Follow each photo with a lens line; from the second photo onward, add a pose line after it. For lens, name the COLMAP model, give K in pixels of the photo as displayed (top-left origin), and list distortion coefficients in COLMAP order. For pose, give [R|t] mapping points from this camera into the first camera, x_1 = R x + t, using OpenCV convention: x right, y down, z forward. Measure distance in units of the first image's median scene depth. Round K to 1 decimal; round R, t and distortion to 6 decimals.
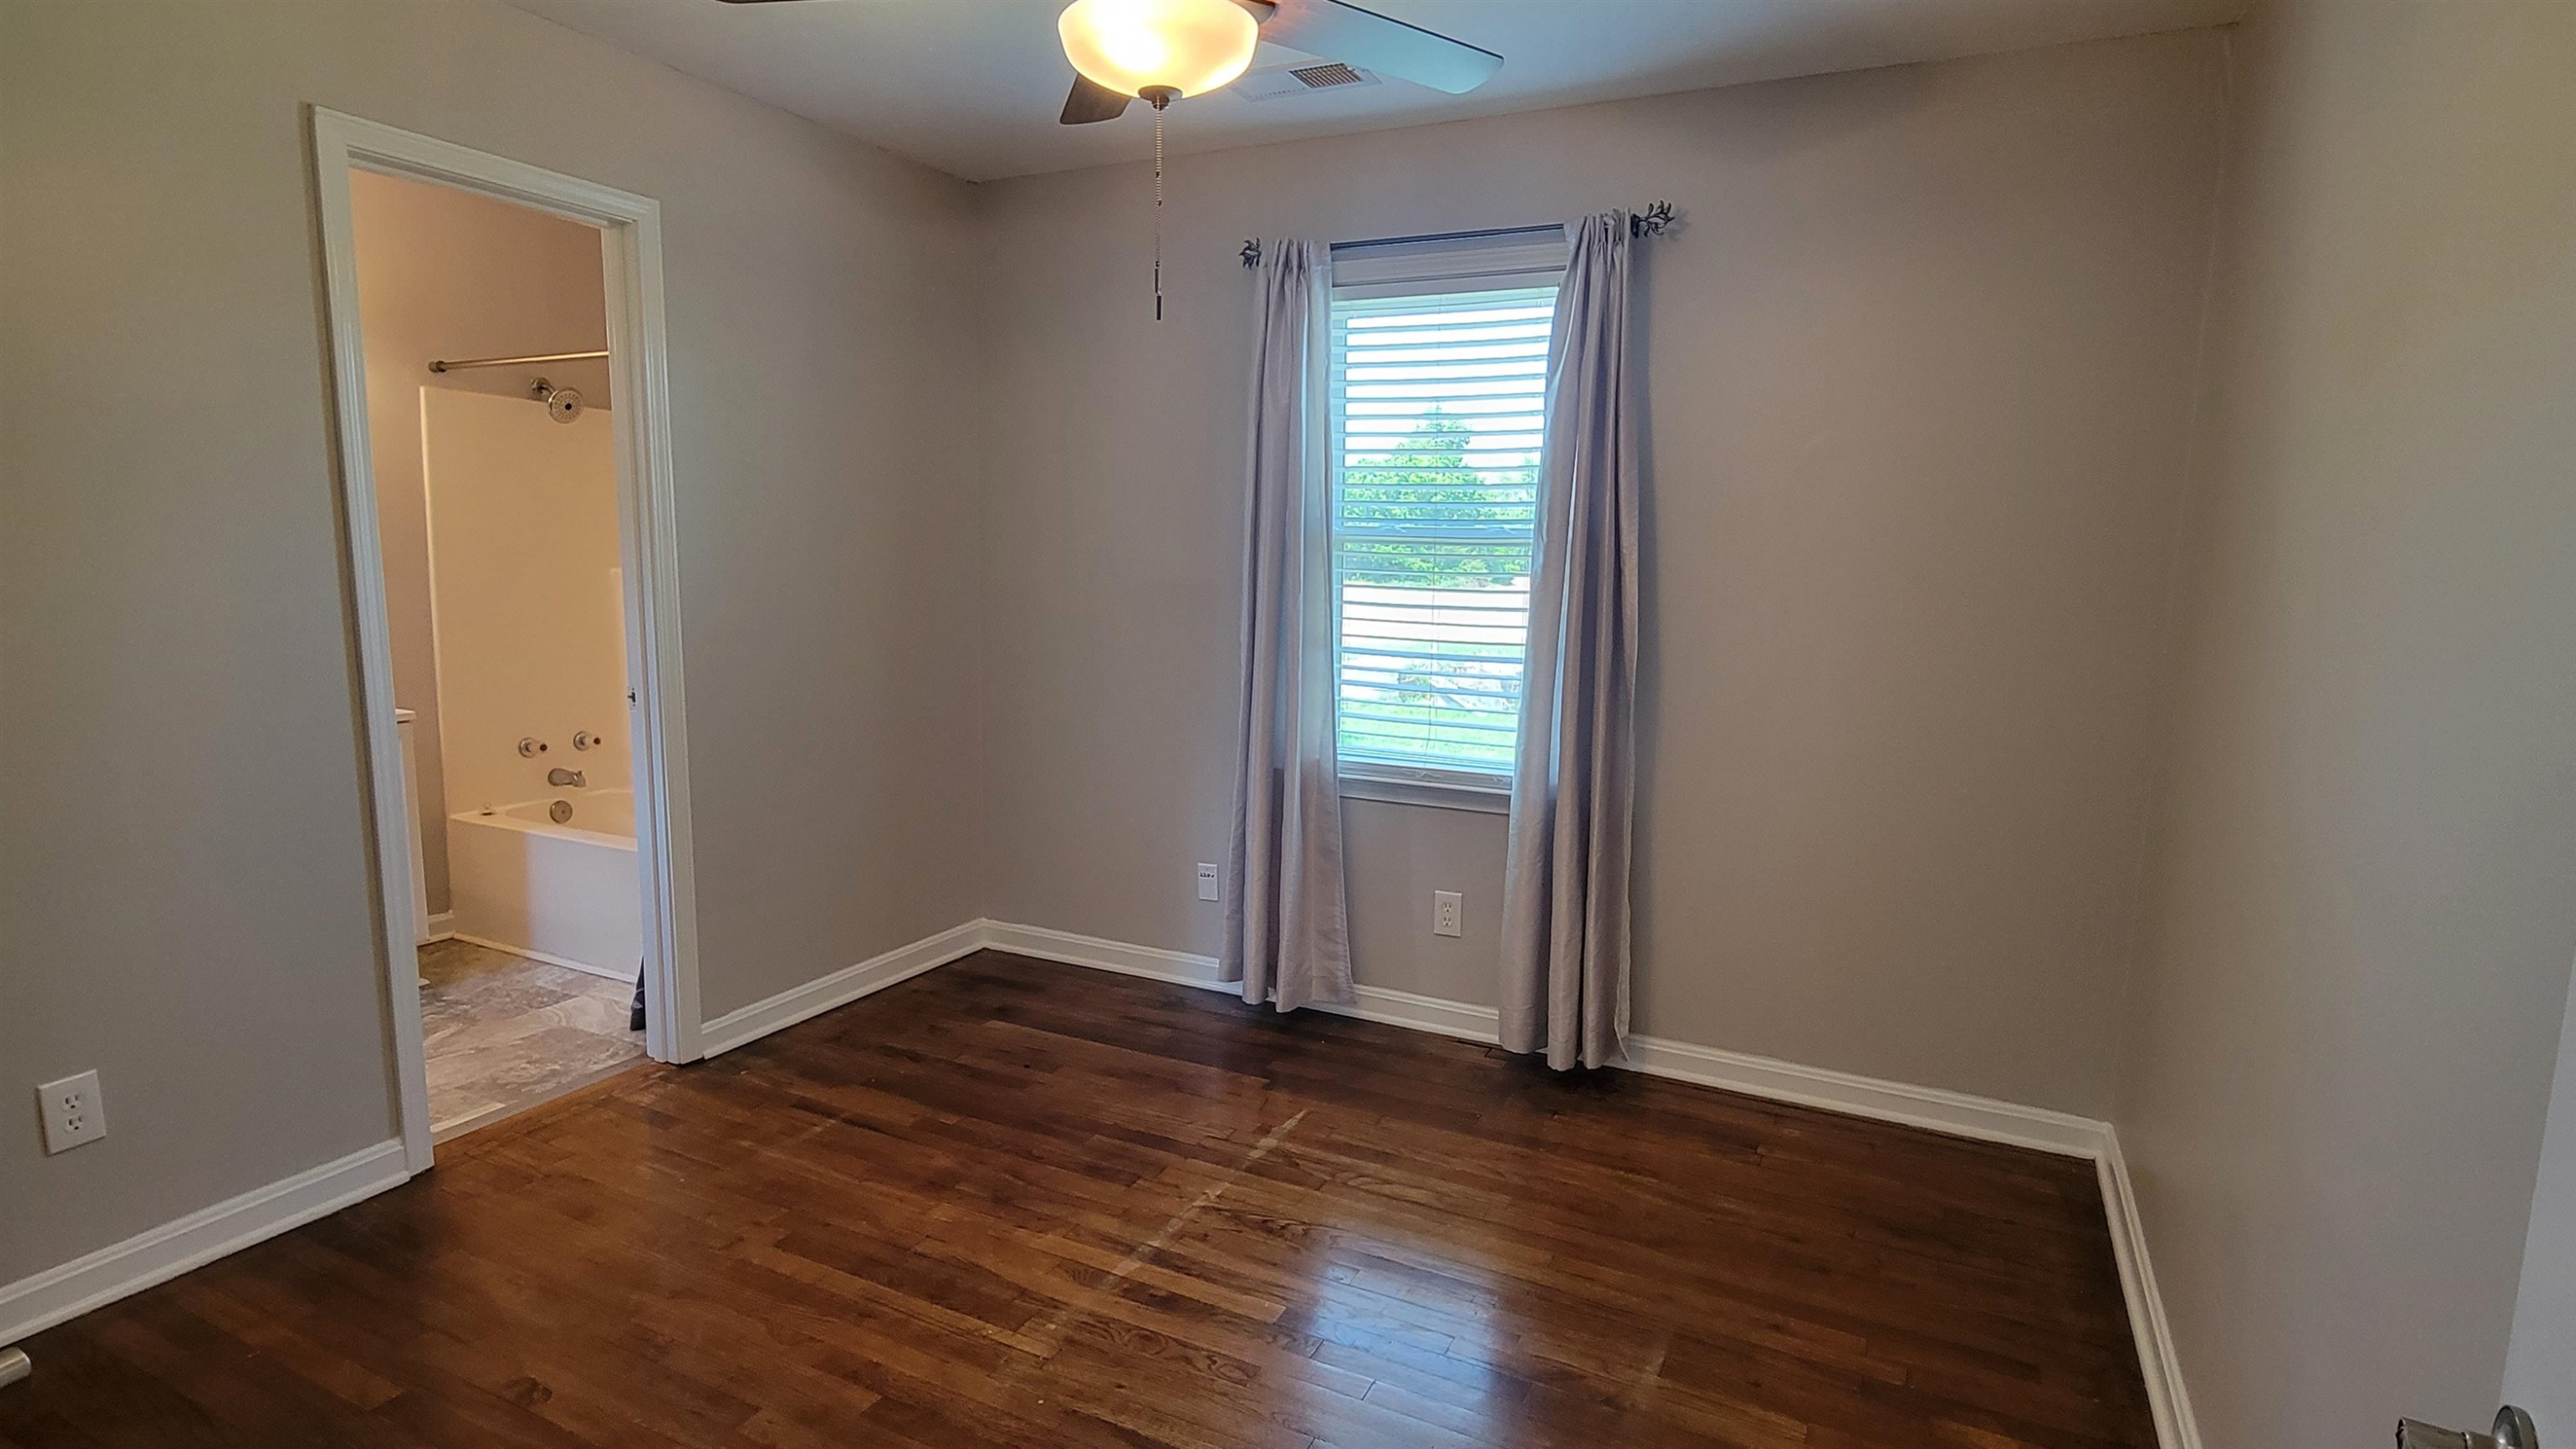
lens RADIAL K [[1292.7, 0, 1290.4], [0, 1292.7, 730.4], [0, 0, 1]] dist [-0.000864, -0.002004]
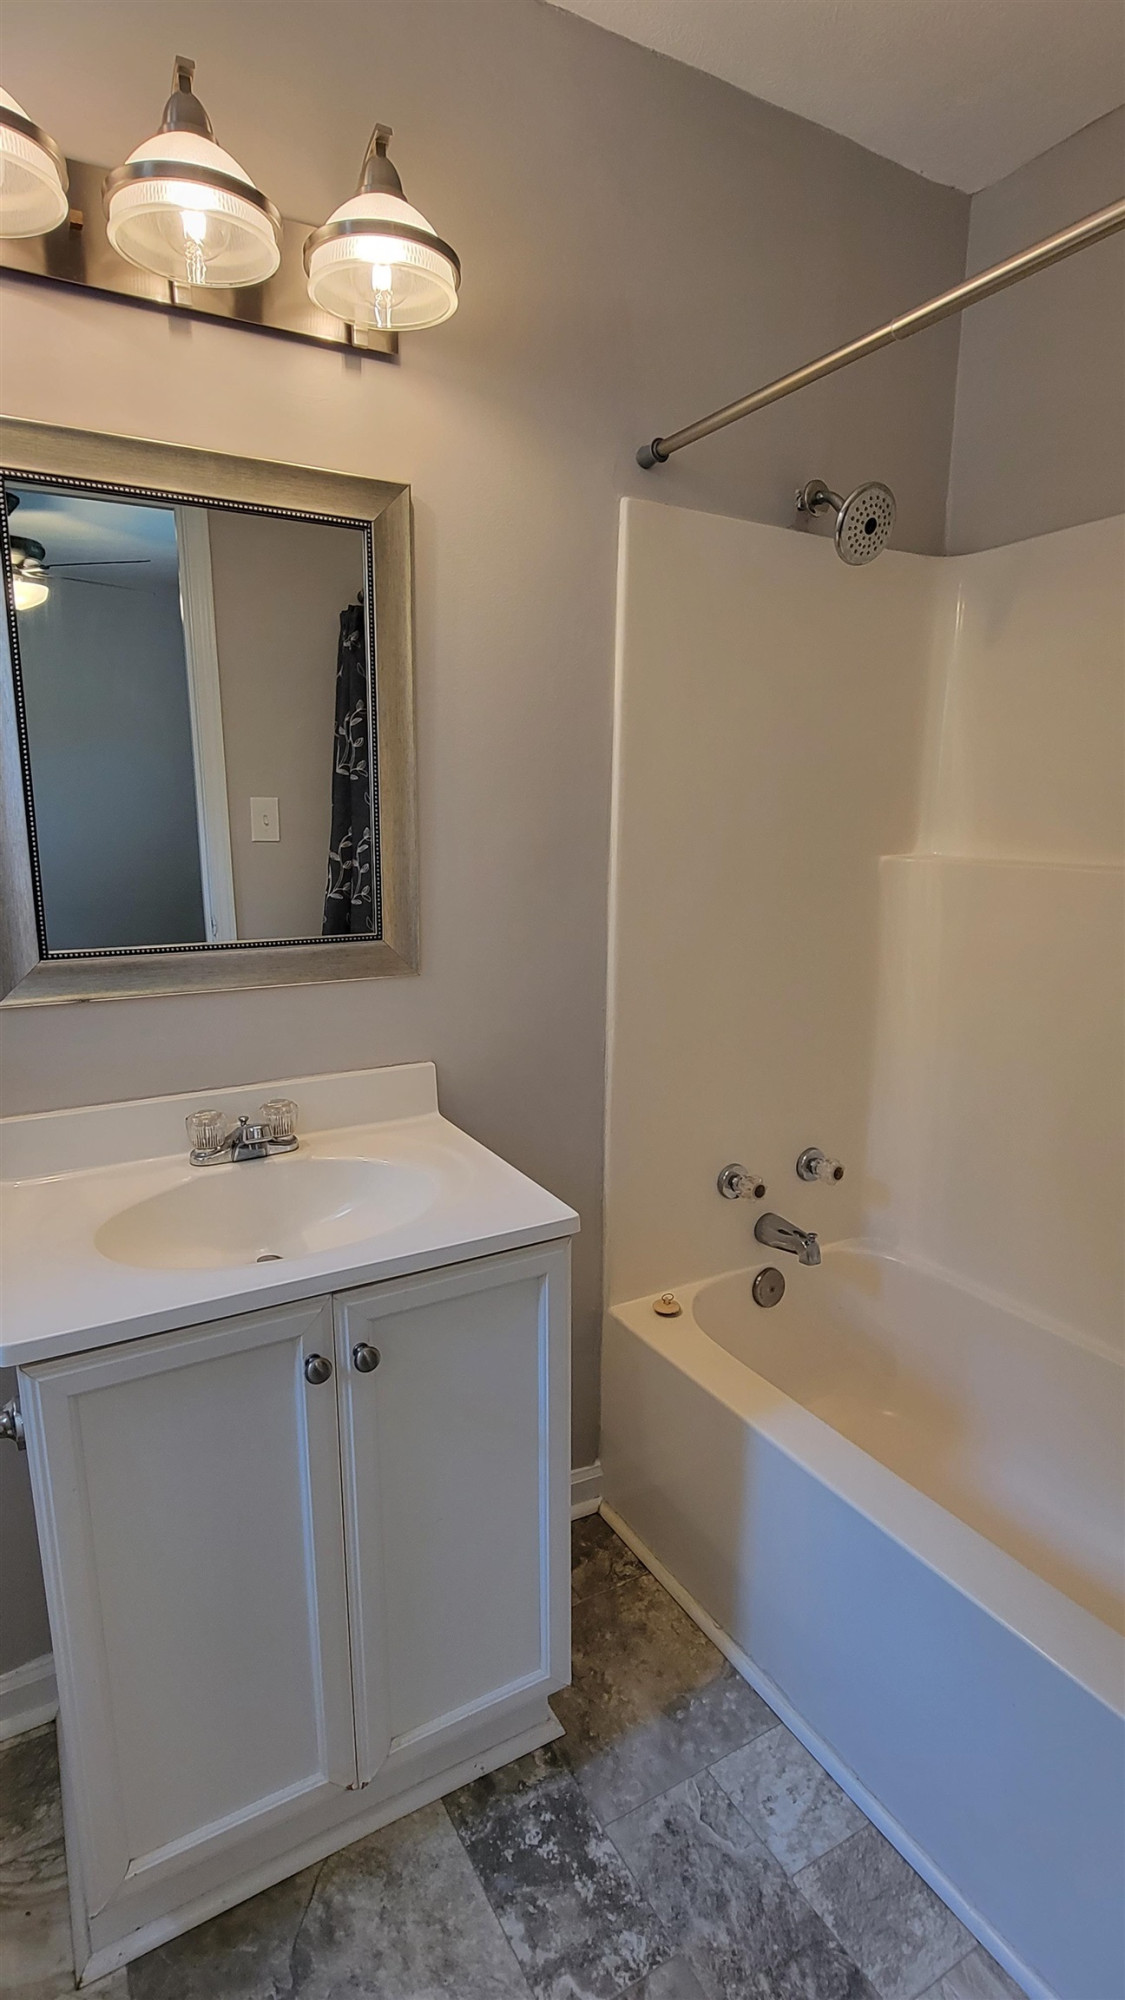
lens RADIAL K [[1003.8, 0, 555.7], [0, 1003.8, 979.9], [0, 0, 1]] dist [-0.000864, -0.002004]
pose [[0.830804, 0.076673, -0.551259, -0.436483], [-0.062747, 0.997054, 0.044110, -0.089821], [0.553017, -0.002057, 0.833167, 0.619876]]
